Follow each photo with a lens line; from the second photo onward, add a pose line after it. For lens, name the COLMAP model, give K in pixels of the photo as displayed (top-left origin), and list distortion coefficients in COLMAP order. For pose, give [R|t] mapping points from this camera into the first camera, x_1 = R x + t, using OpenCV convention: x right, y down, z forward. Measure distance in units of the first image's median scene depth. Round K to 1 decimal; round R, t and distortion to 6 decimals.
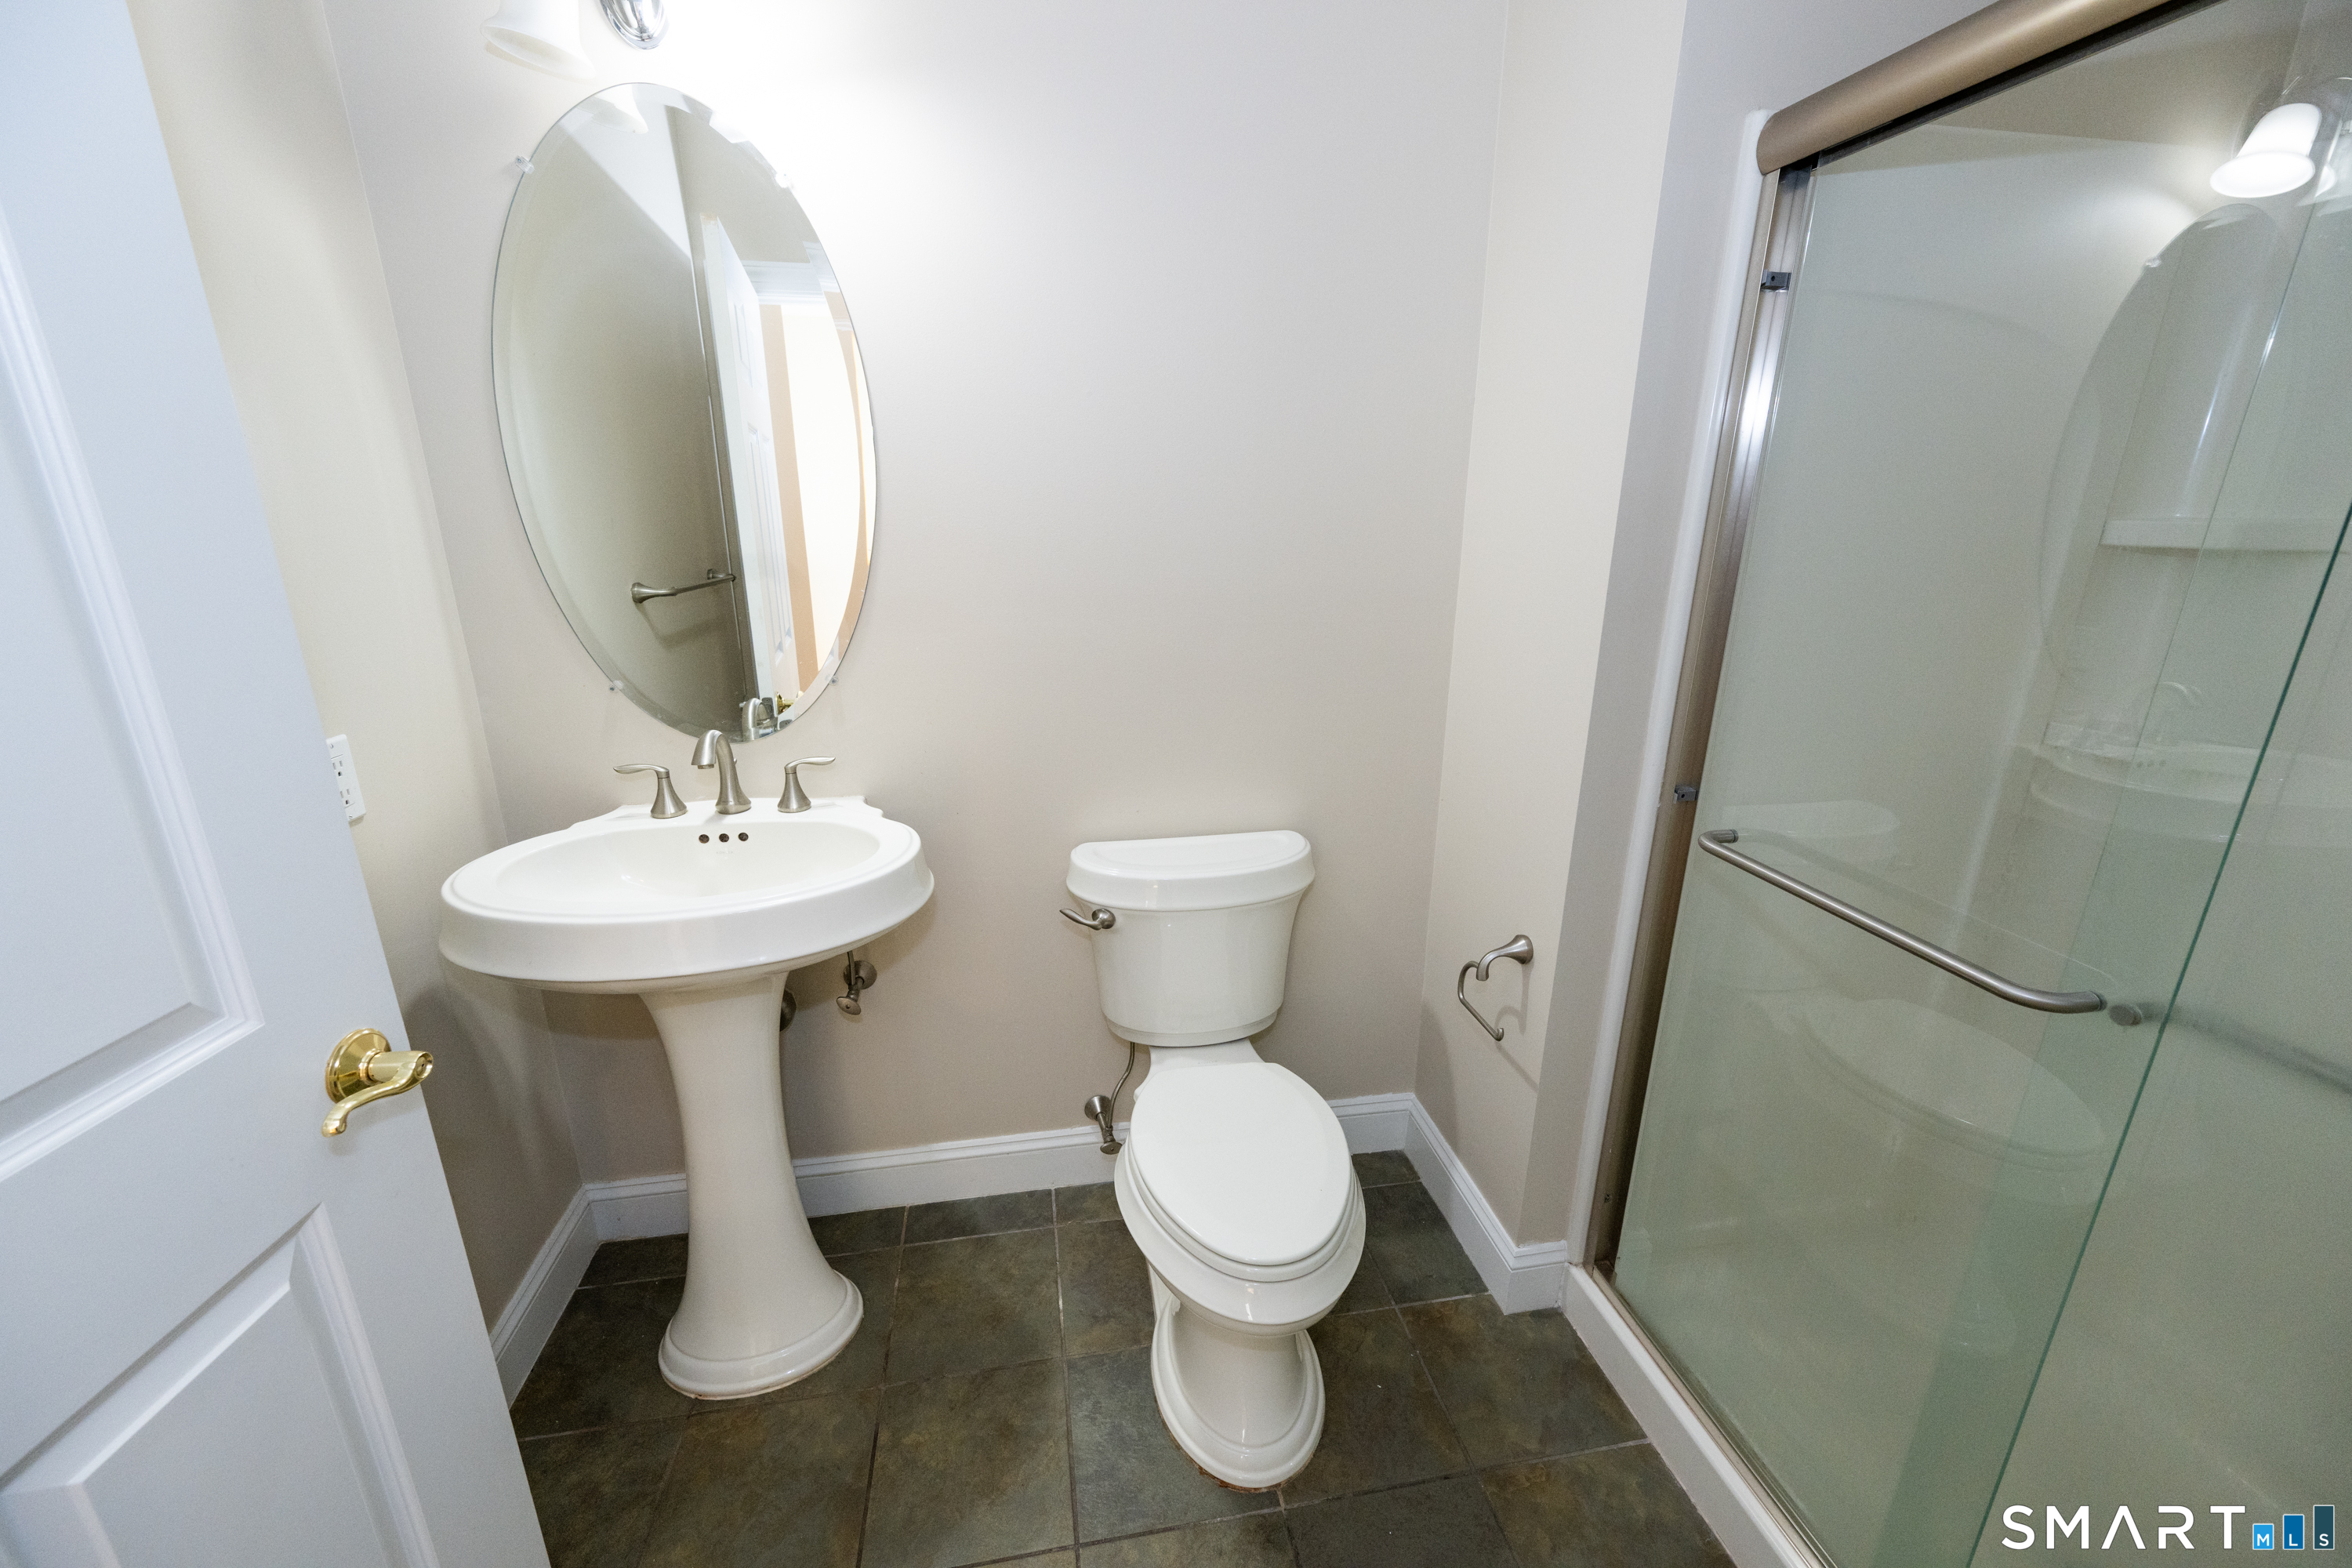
lens RADIAL K [[920.5, 0, 1176.0], [0, 920.5, 784.0], [0, 0, 1]] dist [-0.000330, -0.000041]
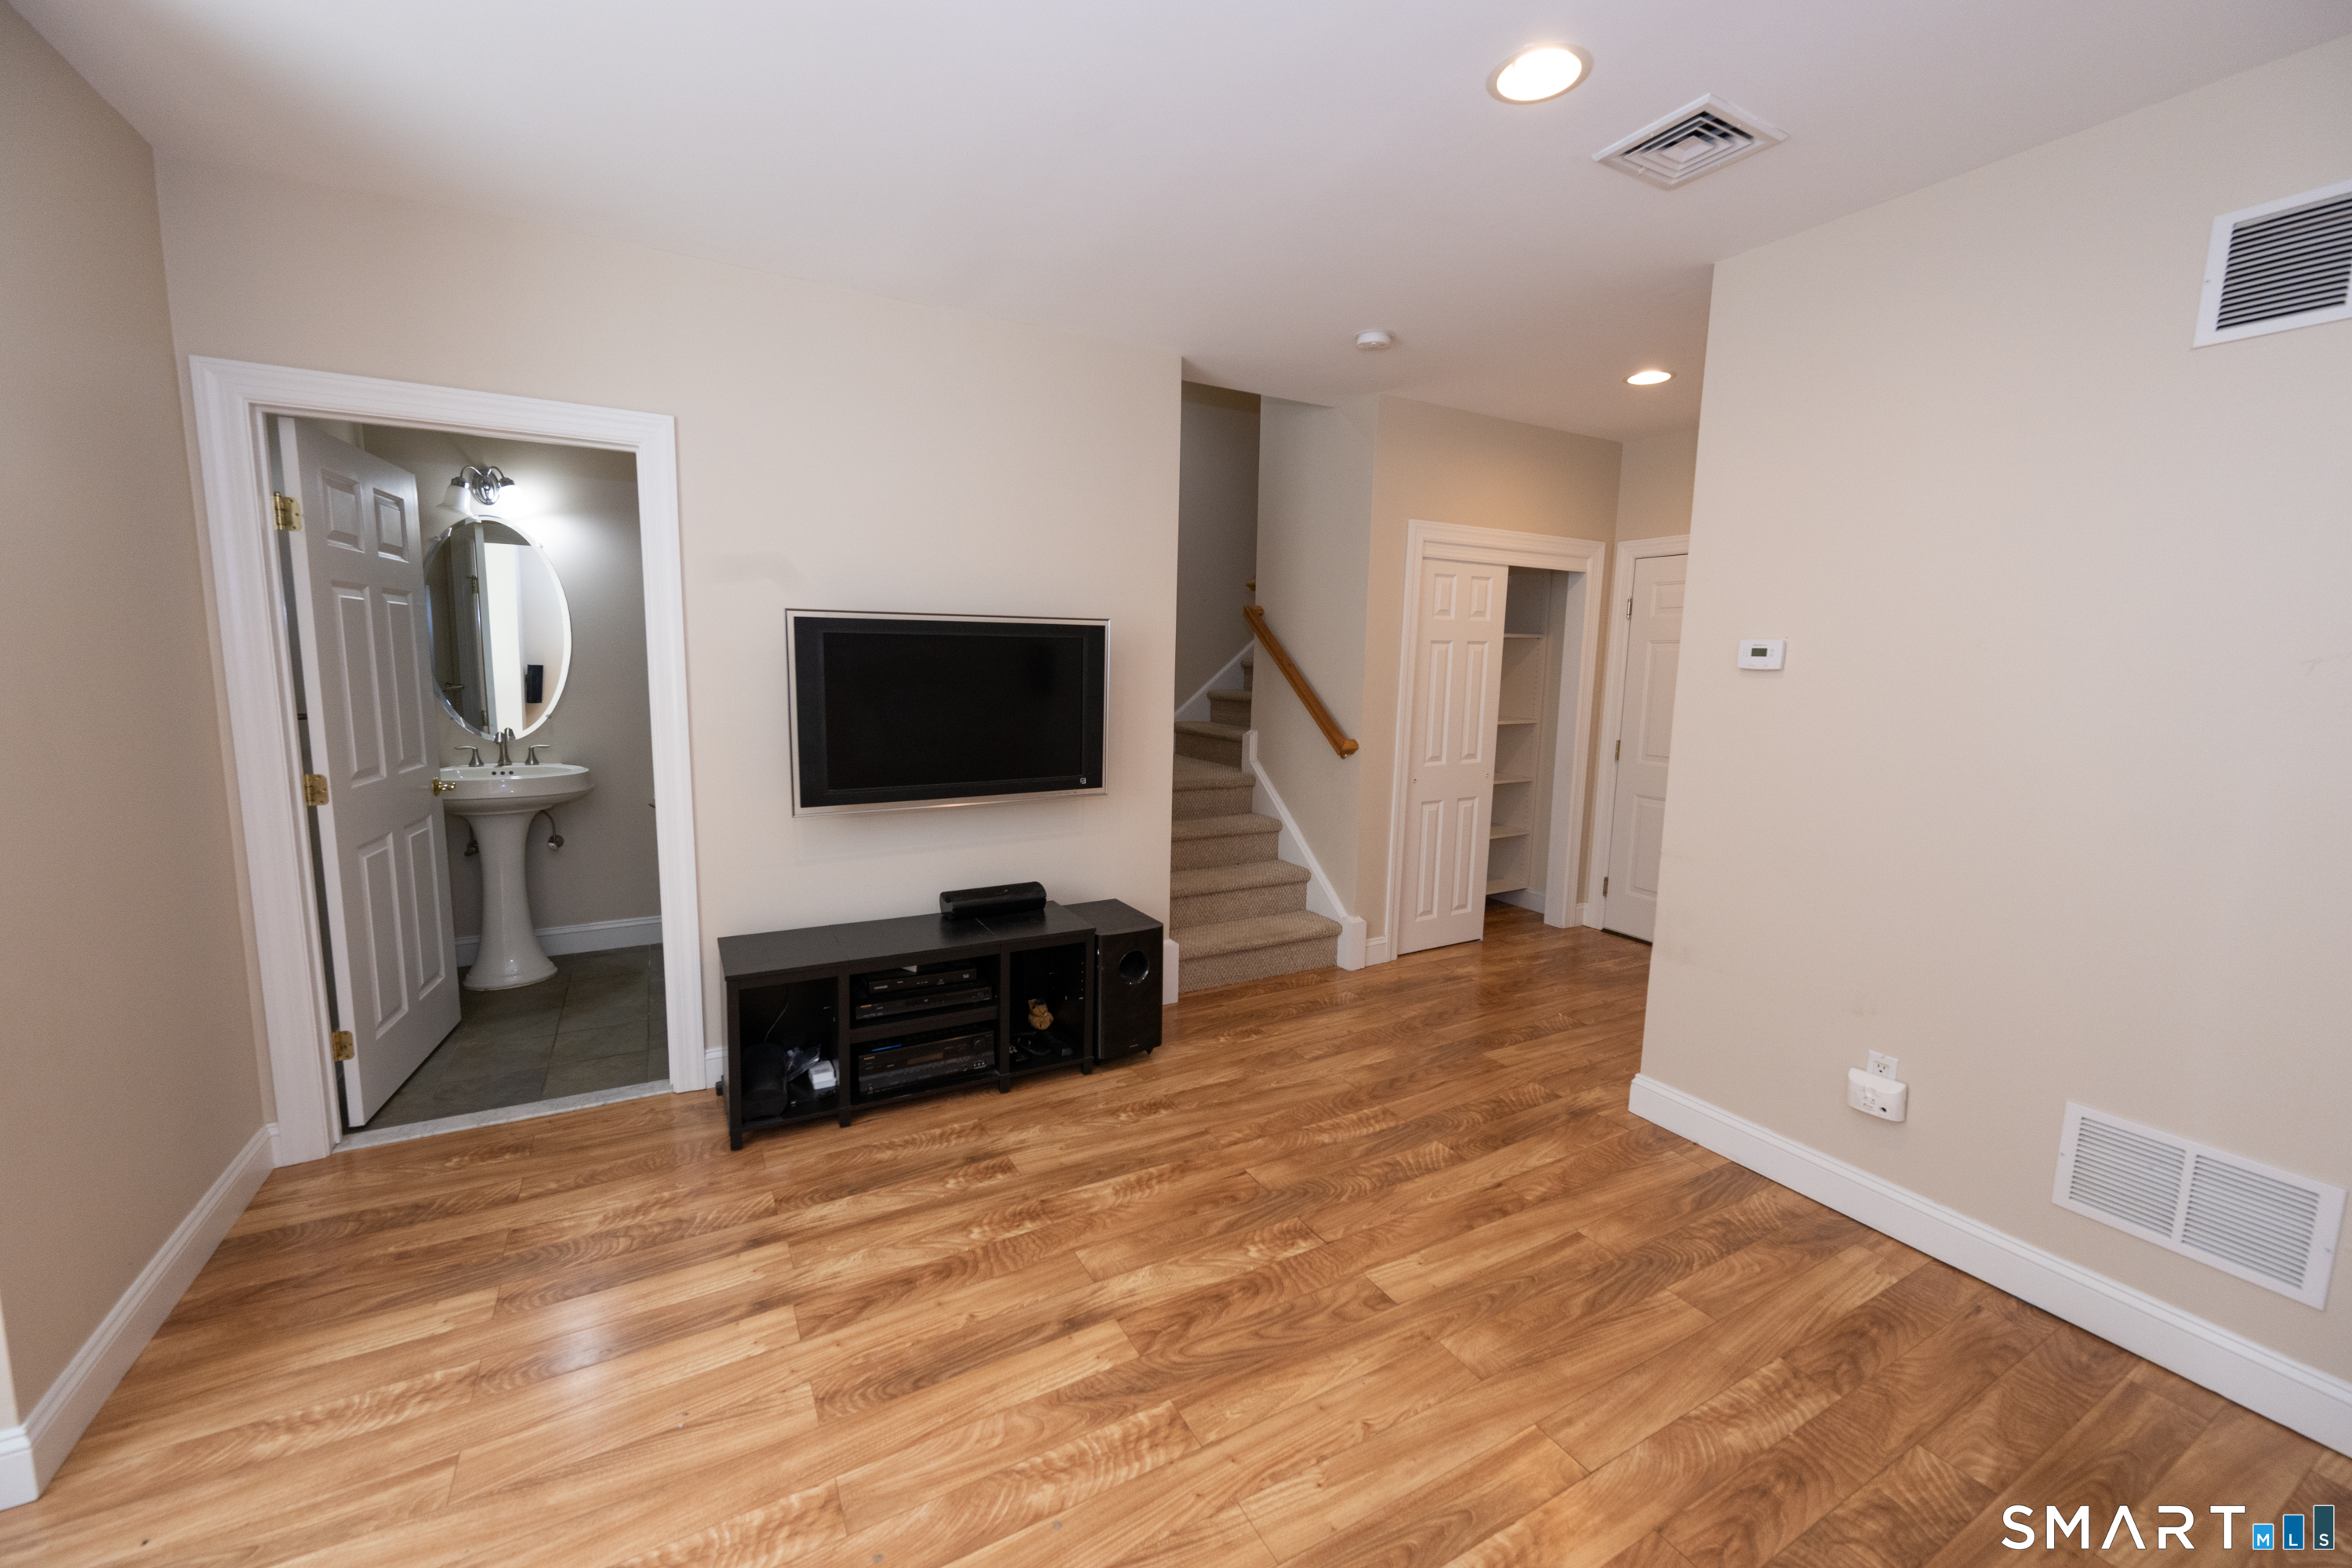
lens RADIAL K [[937.0, 0, 1176.0], [0, 937.0, 784.0], [0, 0, 1]] dist [0.019462, 0.000053]
pose [[0.940538, -0.021245, 0.339022, 0.422657], [0.074903, 0.986447, -0.145984, 0.633696], [-0.331326, 0.162697, 0.929383, -2.203942]]
